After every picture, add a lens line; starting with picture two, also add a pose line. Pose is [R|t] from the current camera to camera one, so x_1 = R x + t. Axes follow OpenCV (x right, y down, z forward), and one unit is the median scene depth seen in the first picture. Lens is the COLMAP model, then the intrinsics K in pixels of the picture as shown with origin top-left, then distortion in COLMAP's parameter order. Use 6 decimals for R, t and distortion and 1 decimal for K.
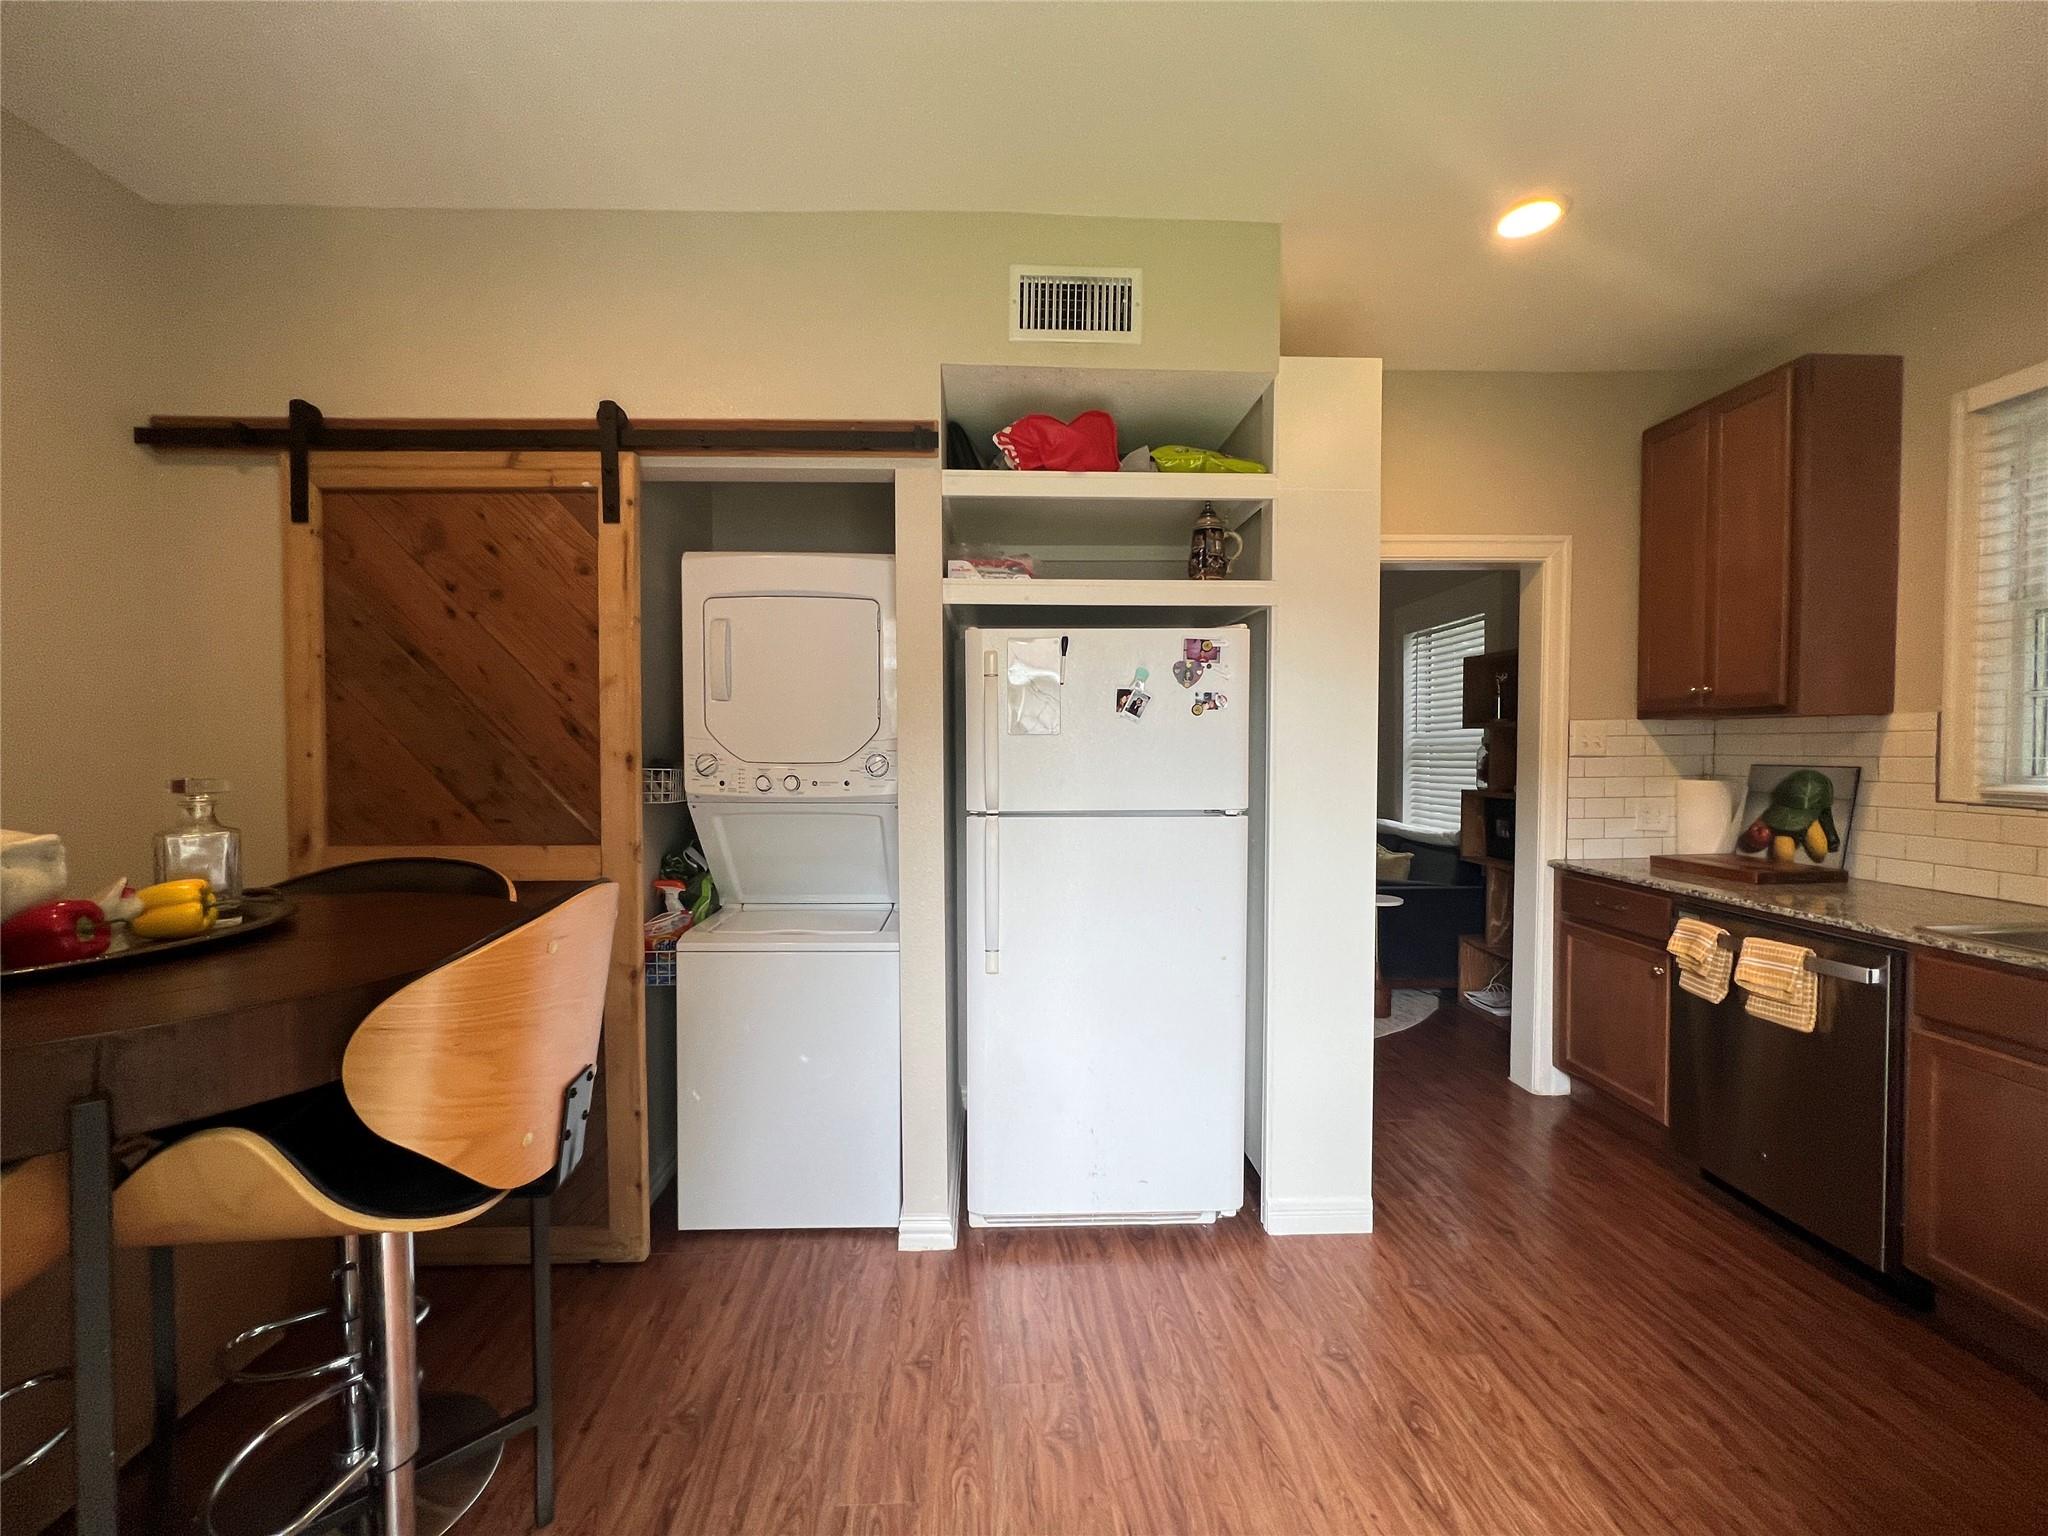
lens RADIAL K [[819.9, 0, 1007.1], [0, 819.9, 766.8], [0, 0, 1]] dist [-0.001575, -0.000062]
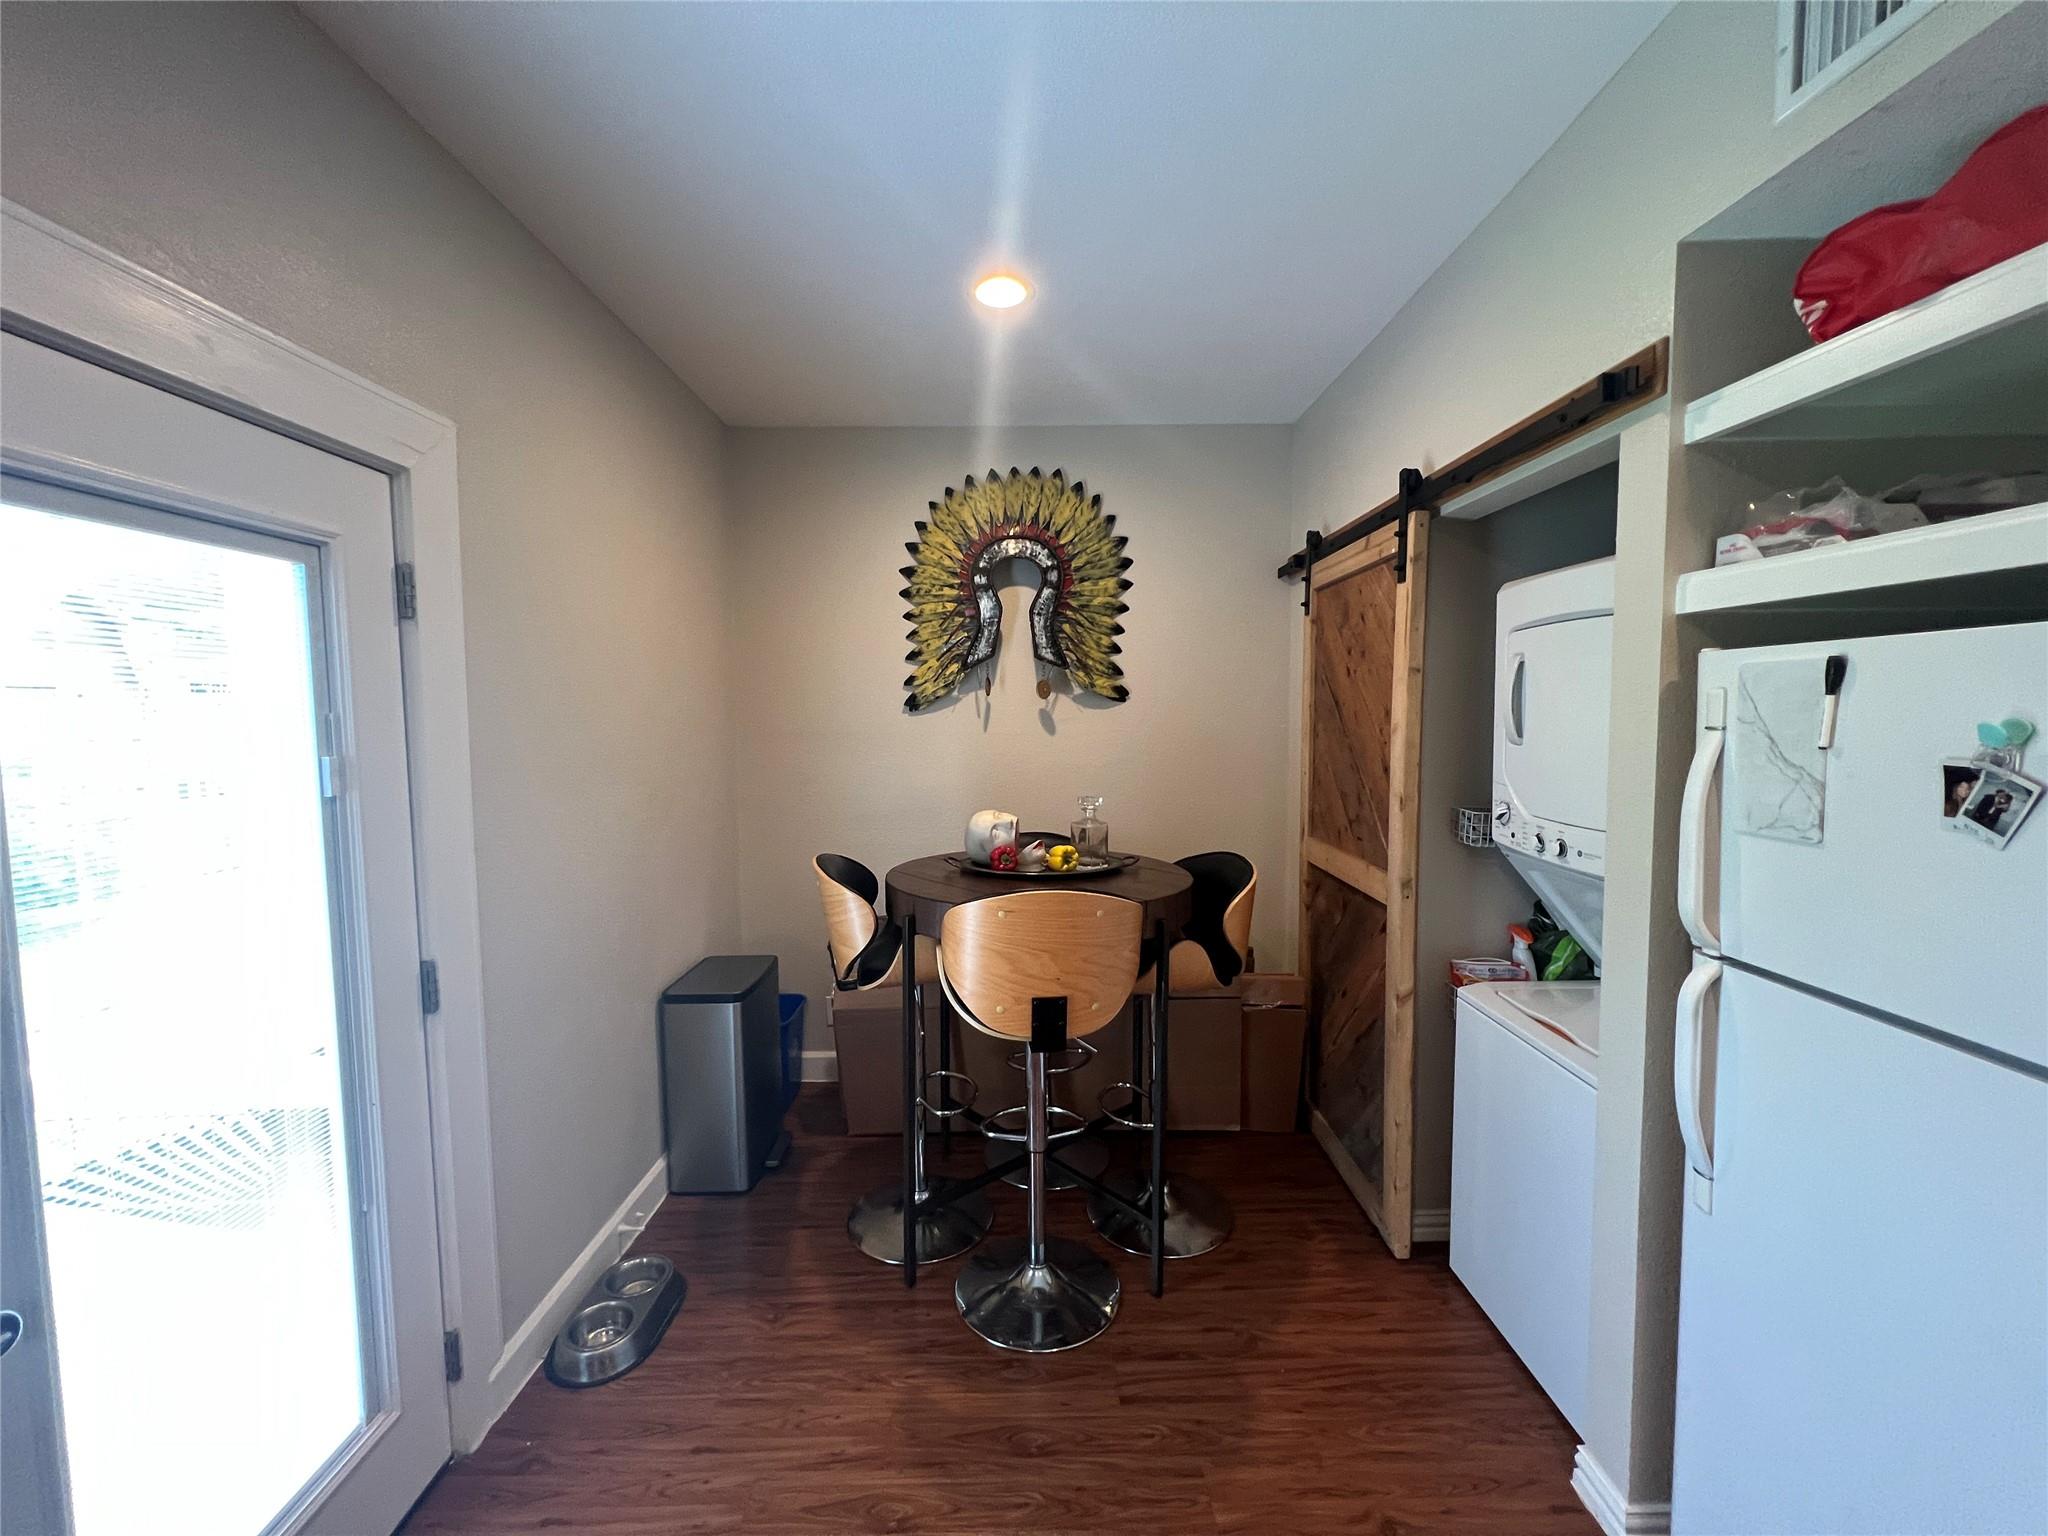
lens RADIAL K [[819.9, 0, 1020.2], [0, 819.9, 760.2], [0, 0, 1]] dist [-0.001575, -0.000062]
pose [[-0.035595, 0.065468, -0.997220, 0.572298], [-0.011613, 0.997757, 0.065918, -0.116164], [0.999299, 0.013927, -0.034754, 0.484402]]
